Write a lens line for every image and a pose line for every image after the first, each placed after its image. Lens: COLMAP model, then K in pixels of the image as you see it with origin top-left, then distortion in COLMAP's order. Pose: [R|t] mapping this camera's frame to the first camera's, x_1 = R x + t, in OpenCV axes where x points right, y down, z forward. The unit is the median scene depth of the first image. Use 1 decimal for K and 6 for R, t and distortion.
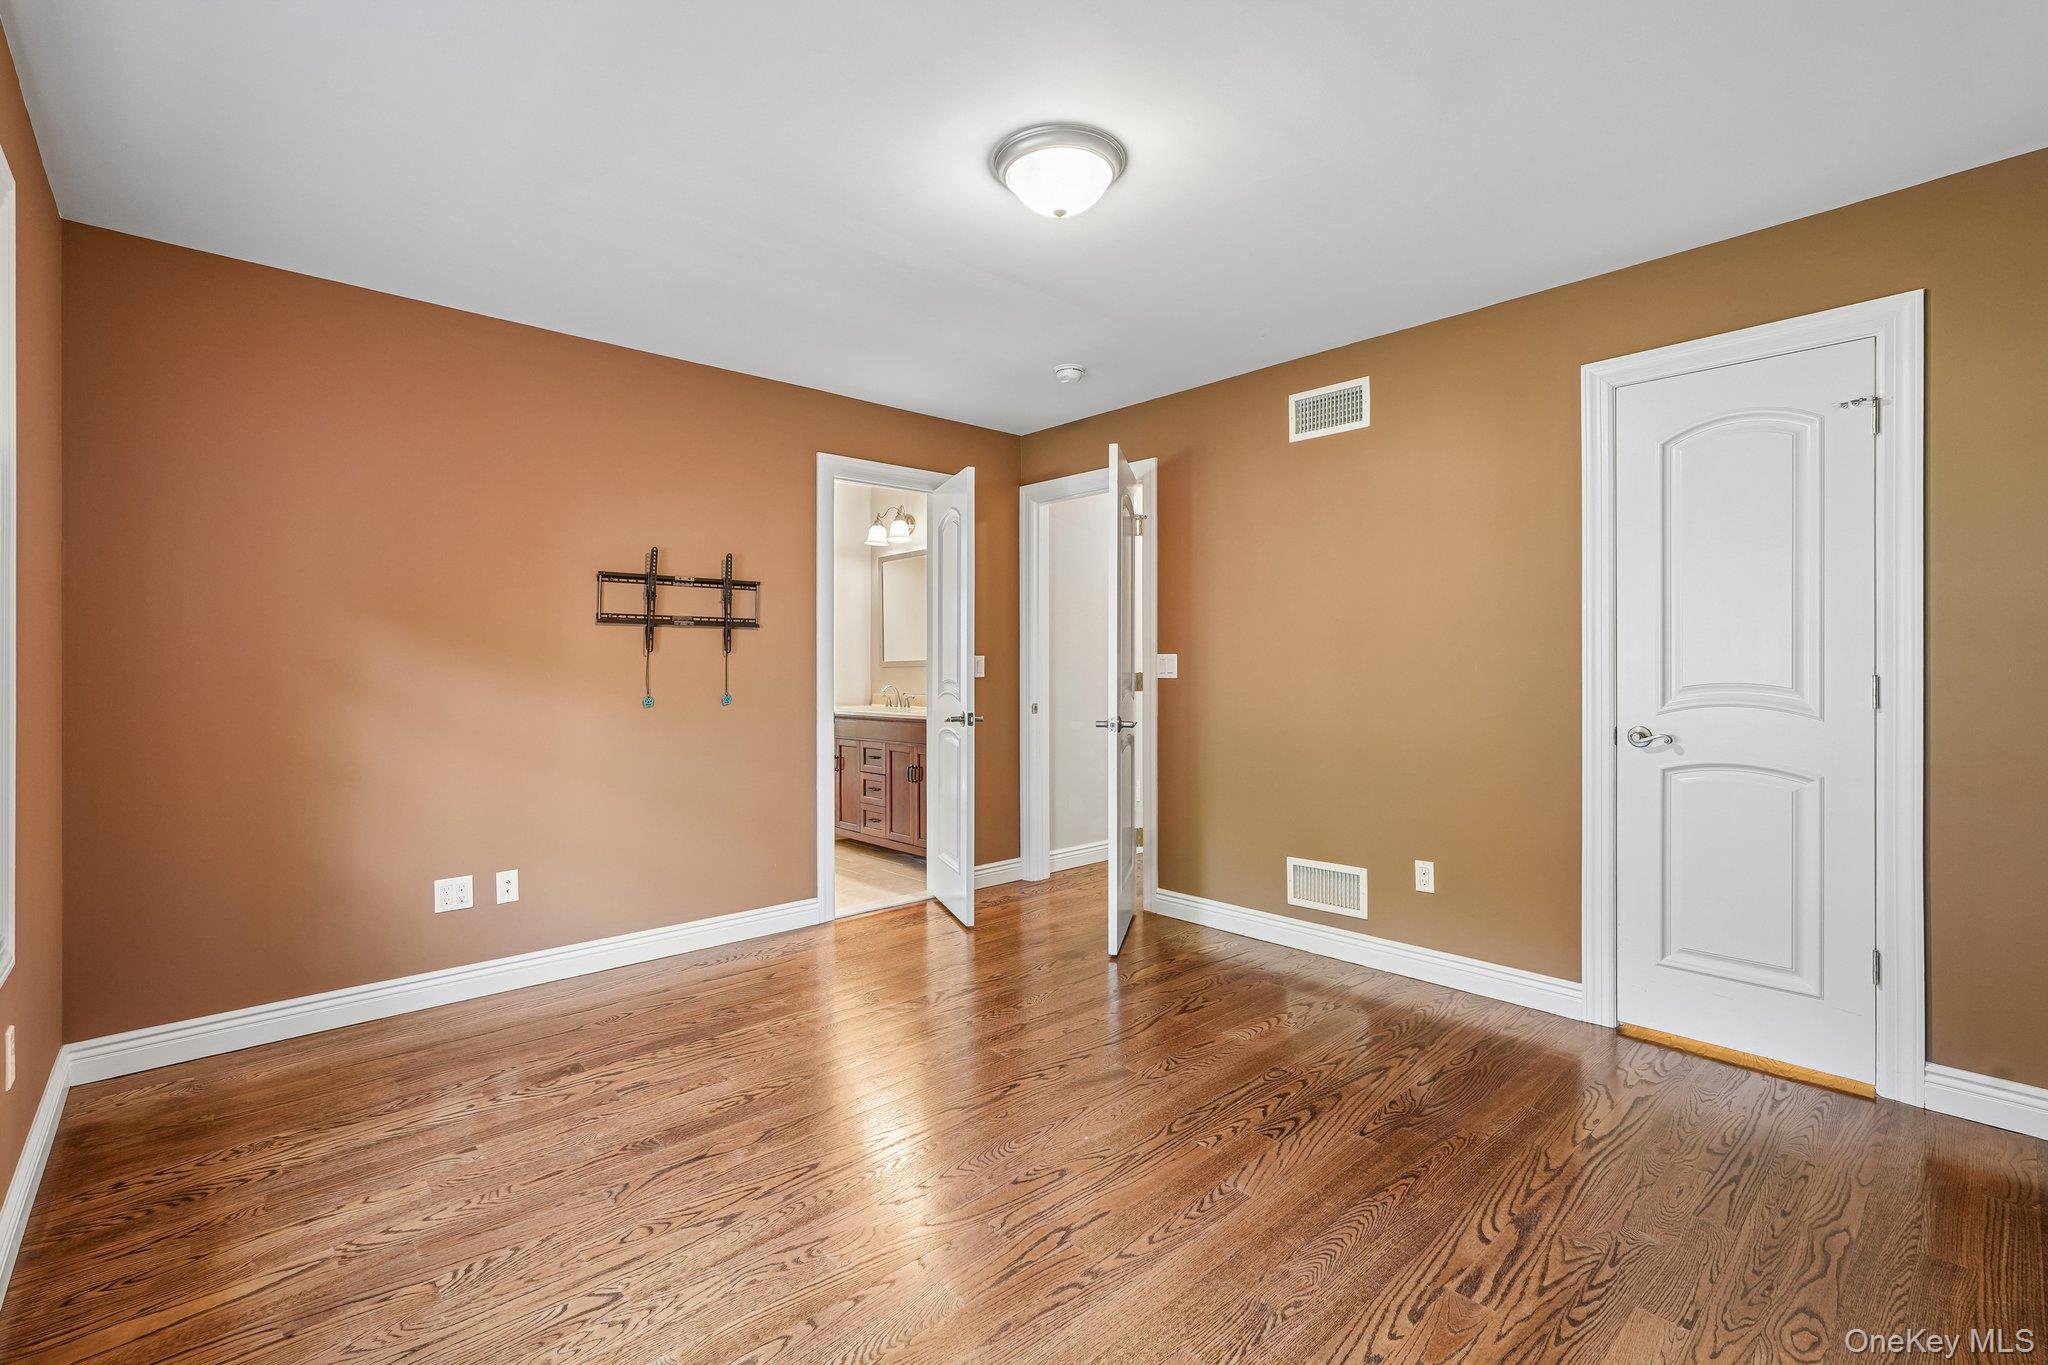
lens RADIAL K [[901.3, 0, 1024.5], [0, 901.3, 675.0], [0, 0, 1]] dist [-0.005651, 0.003698]
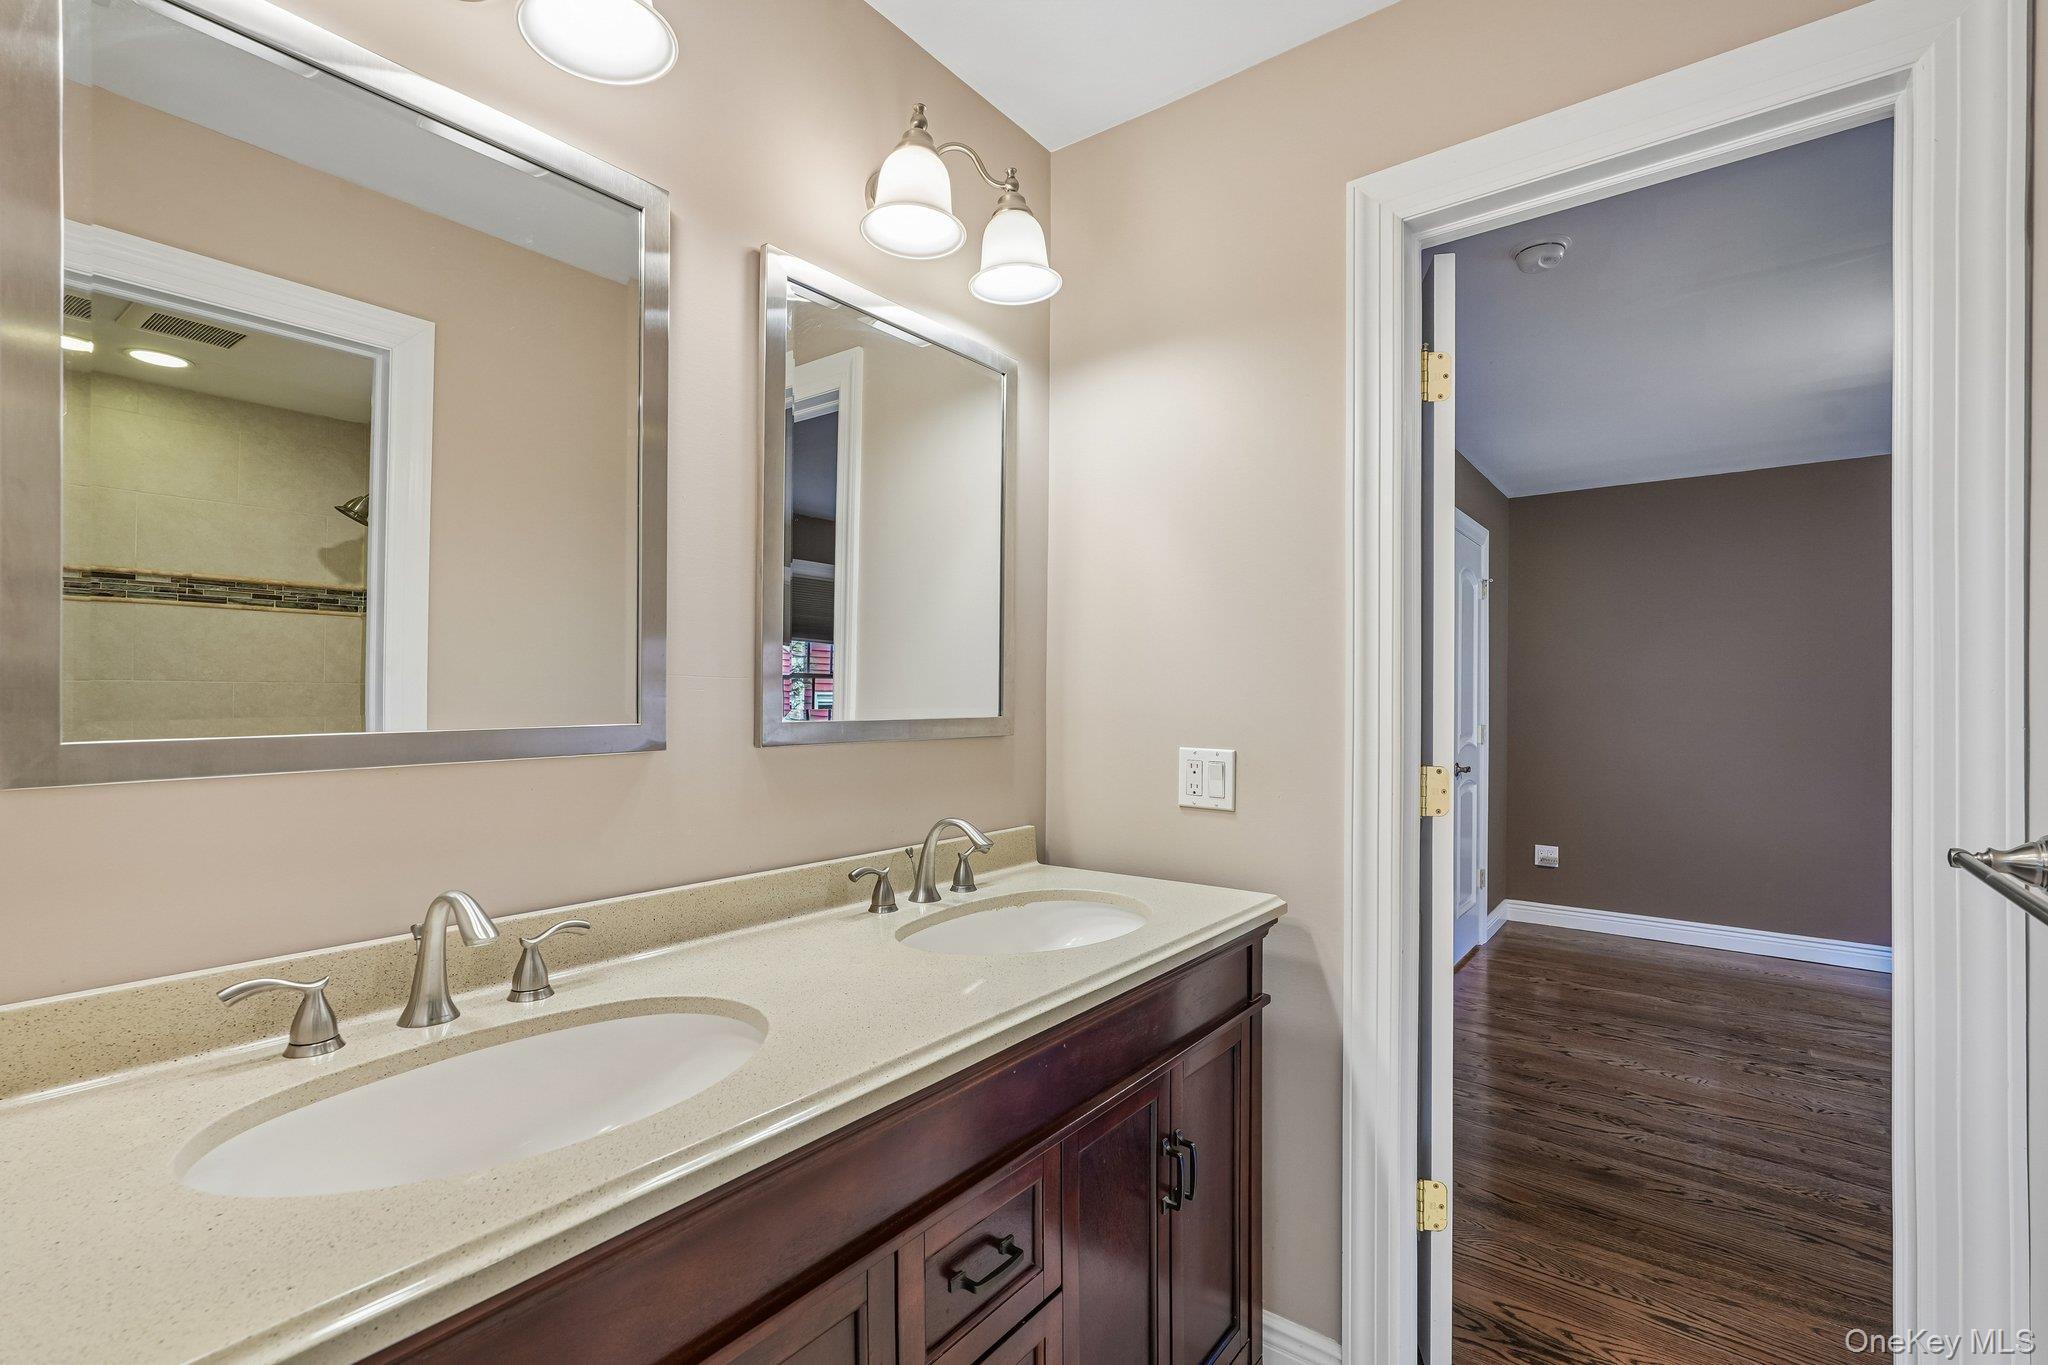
lens RADIAL K [[901.3, 0, 1024.5], [0, 901.3, 675.0], [0, 0, 1]] dist [-0.005651, 0.003698]
pose [[-0.163710, 0.031055, 0.986020, -0.860494], [0.005248, 0.999518, -0.030609, -0.057534], [-0.986495, 0.000164, -0.163794, 2.469874]]
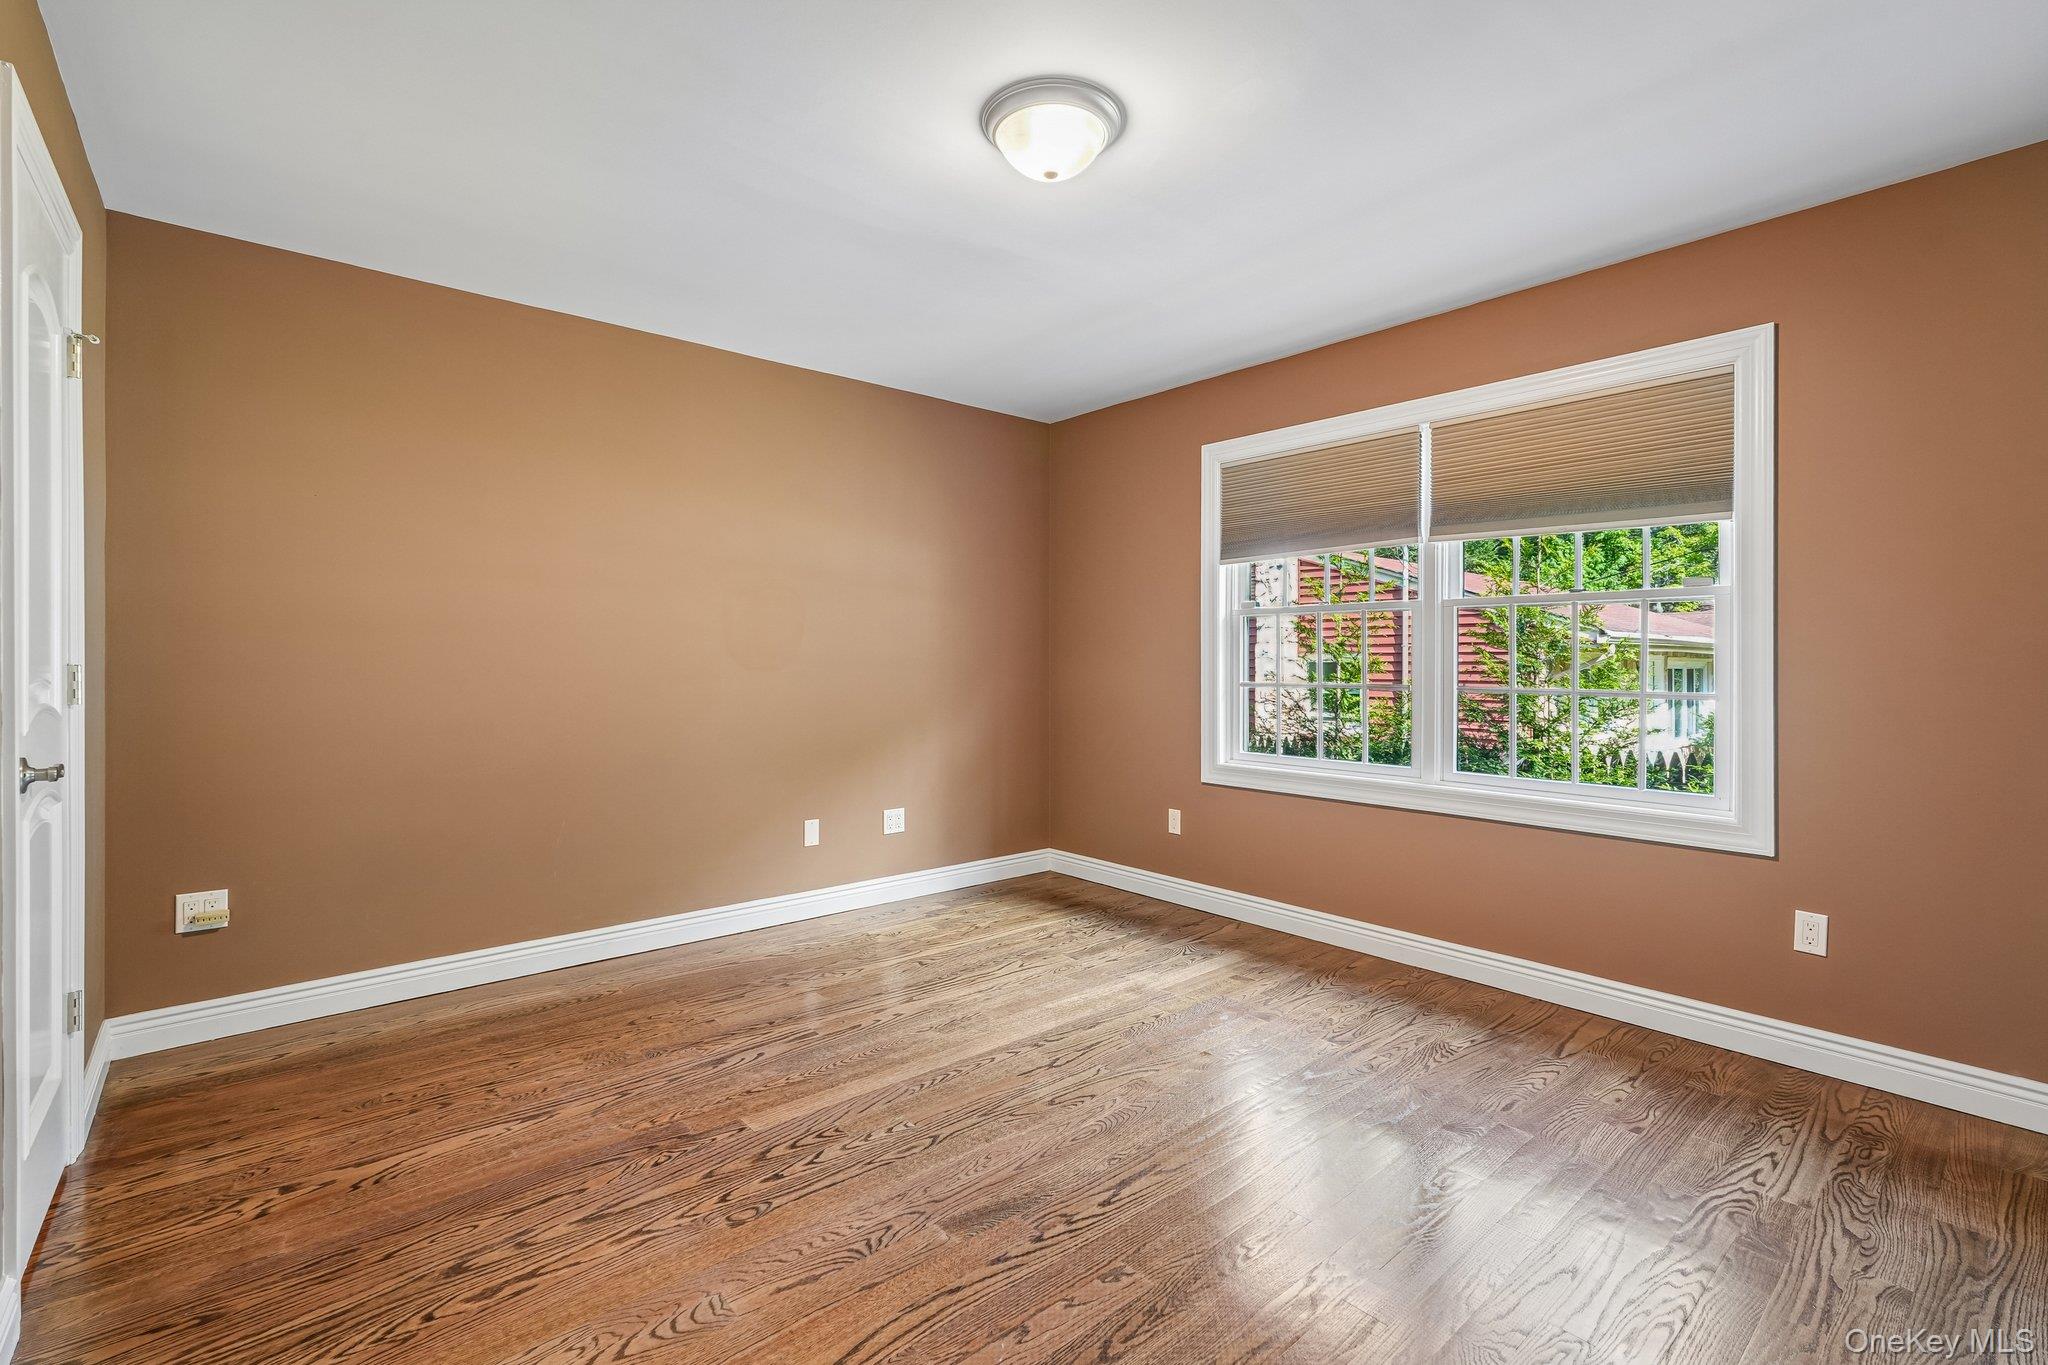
lens RADIAL K [[901.3, 0, 1024.5], [0, 901.3, 675.0], [0, 0, 1]] dist [-0.005651, 0.003698]
pose [[-0.999454, 0.000193, 0.033054, 0.035426], [0.001104, 0.999620, 0.027535, -0.012582], [-0.033036, 0.027557, -0.999074, 1.957984]]
